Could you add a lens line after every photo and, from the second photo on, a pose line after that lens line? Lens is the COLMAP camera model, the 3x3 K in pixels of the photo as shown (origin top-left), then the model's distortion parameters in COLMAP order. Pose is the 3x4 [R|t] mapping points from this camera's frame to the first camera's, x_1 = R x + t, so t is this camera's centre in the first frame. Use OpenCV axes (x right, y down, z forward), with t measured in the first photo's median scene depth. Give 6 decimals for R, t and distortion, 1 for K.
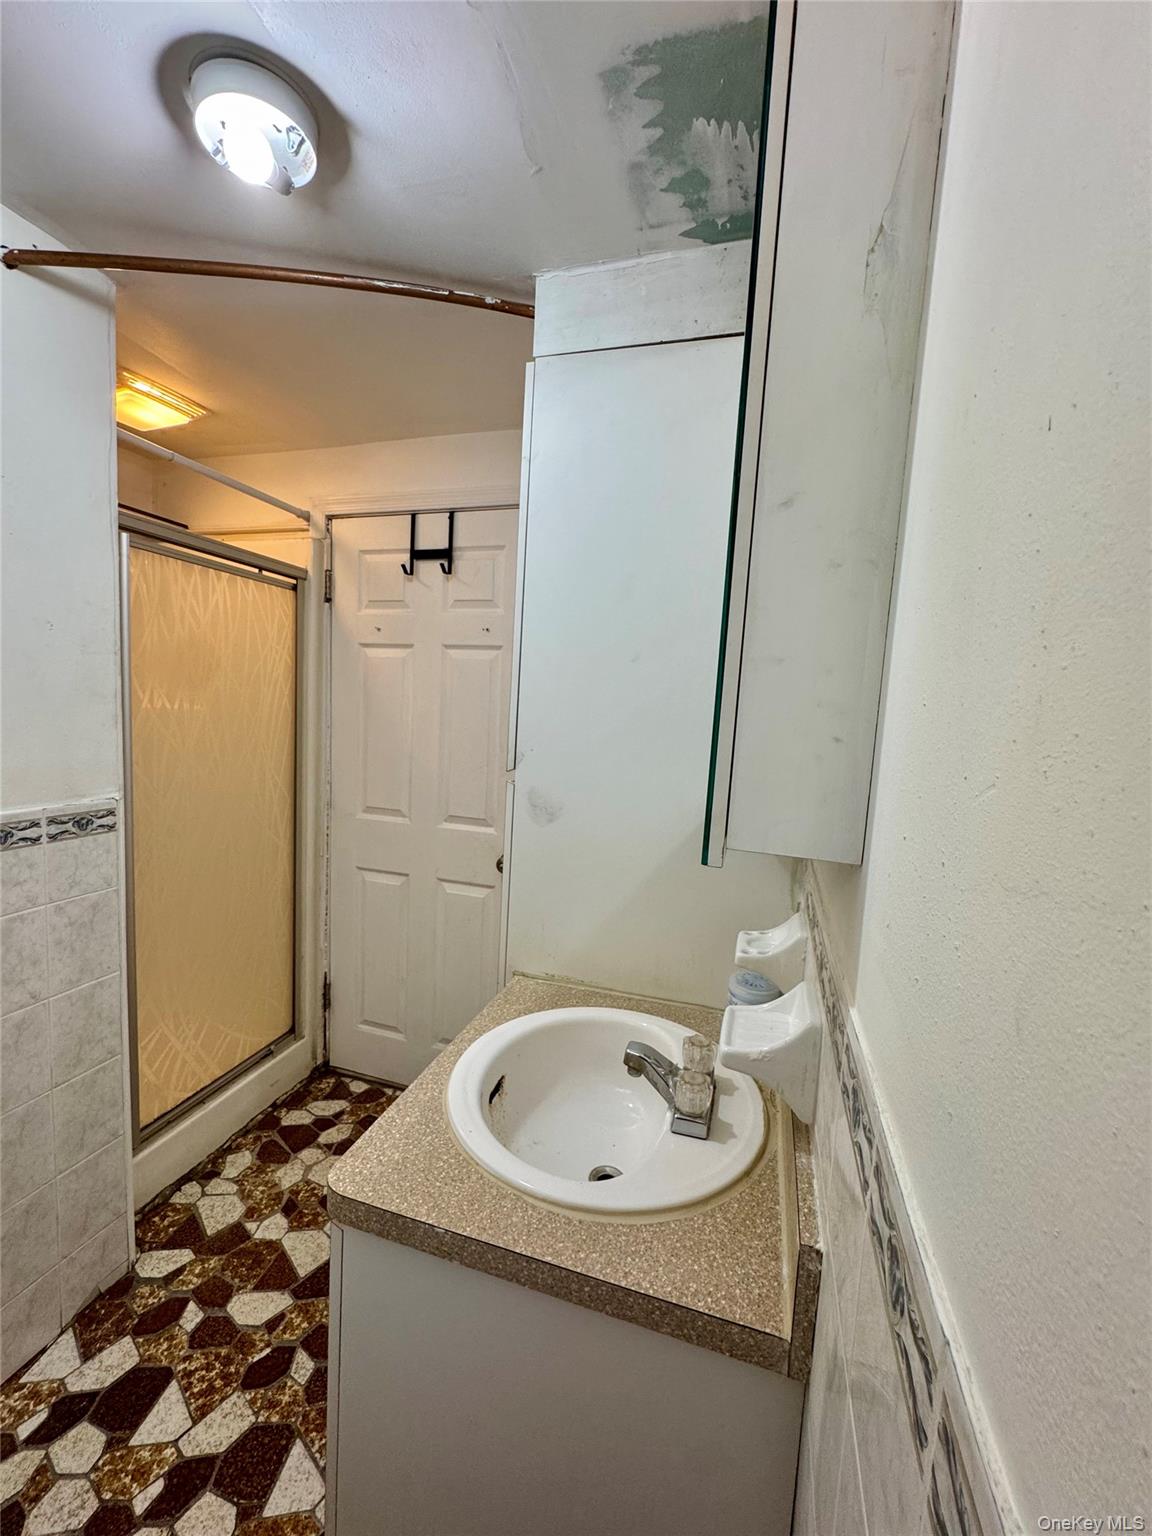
lens RADIAL K [[615.5, 0, 576.4], [0, 615.5, 766.9], [0, 0, 1]] dist [-0.005042, 0.000760]
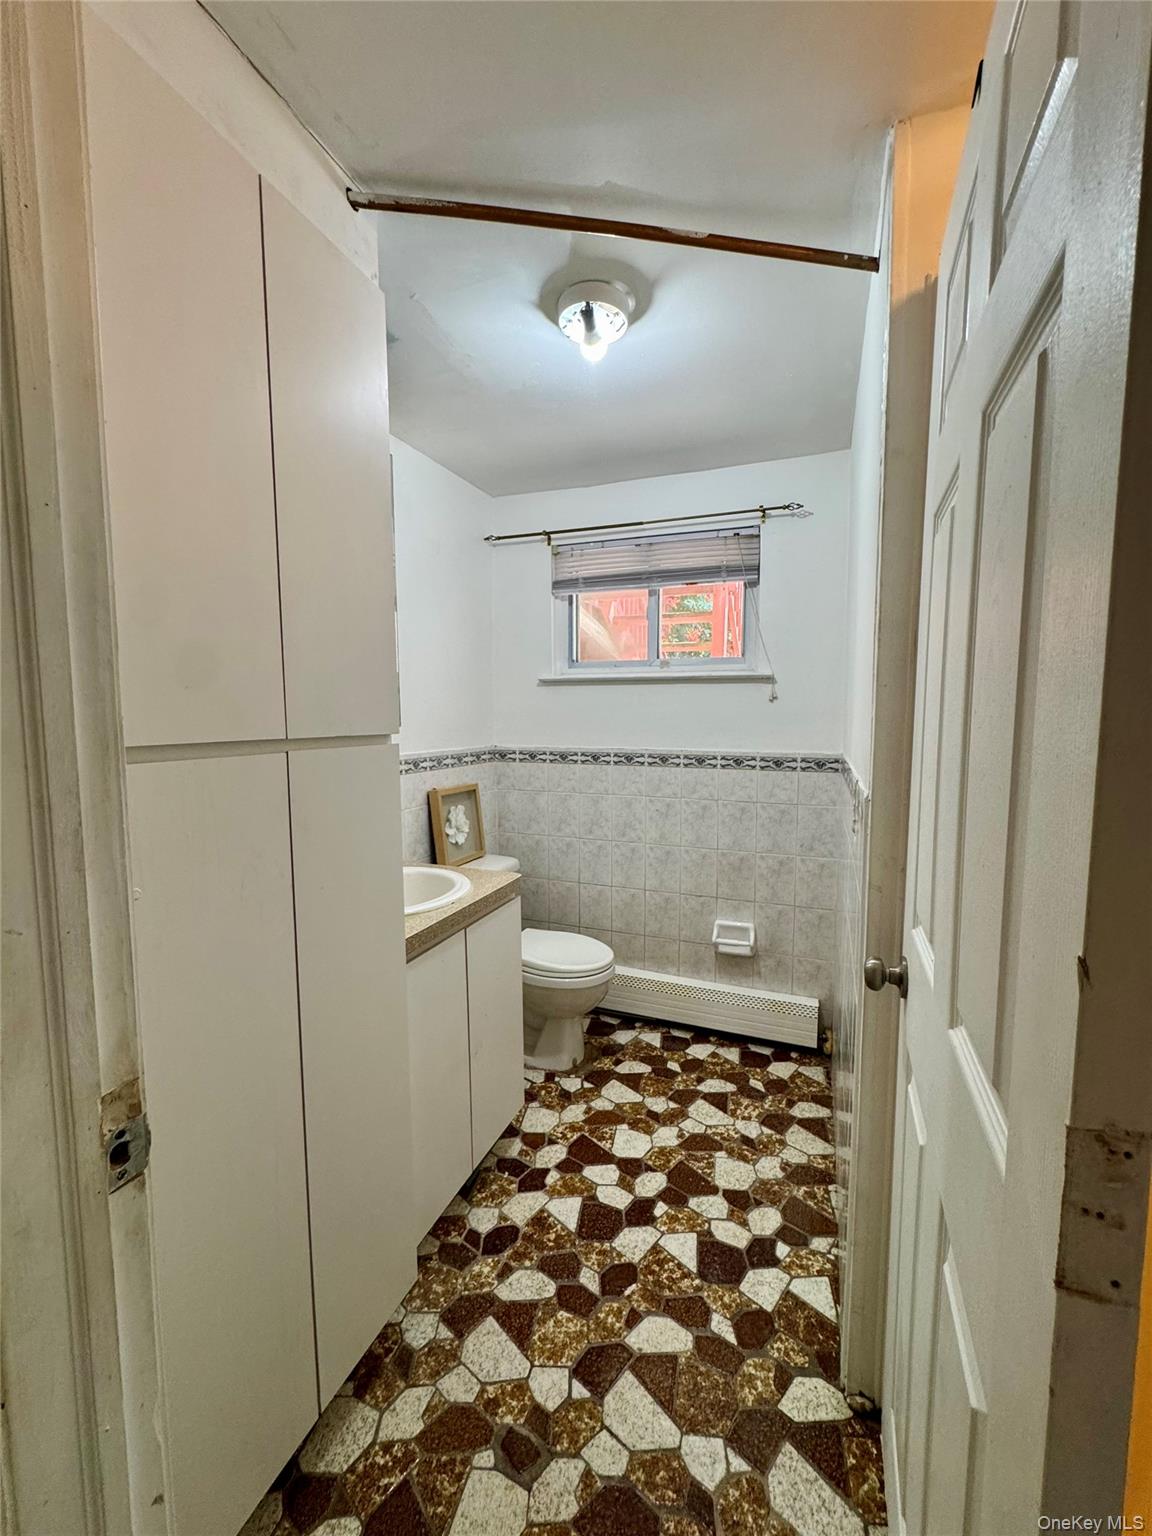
lens RADIAL K [[615.5, 0, 577.5], [0, 615.5, 765.7], [0, 0, 1]] dist [-0.005042, 0.000760]
pose [[-0.995244, -0.062411, 0.074801, -0.429165], [-0.046820, 0.979777, 0.194540, -0.130414], [-0.085430, 0.190112, -0.978038, 1.811500]]
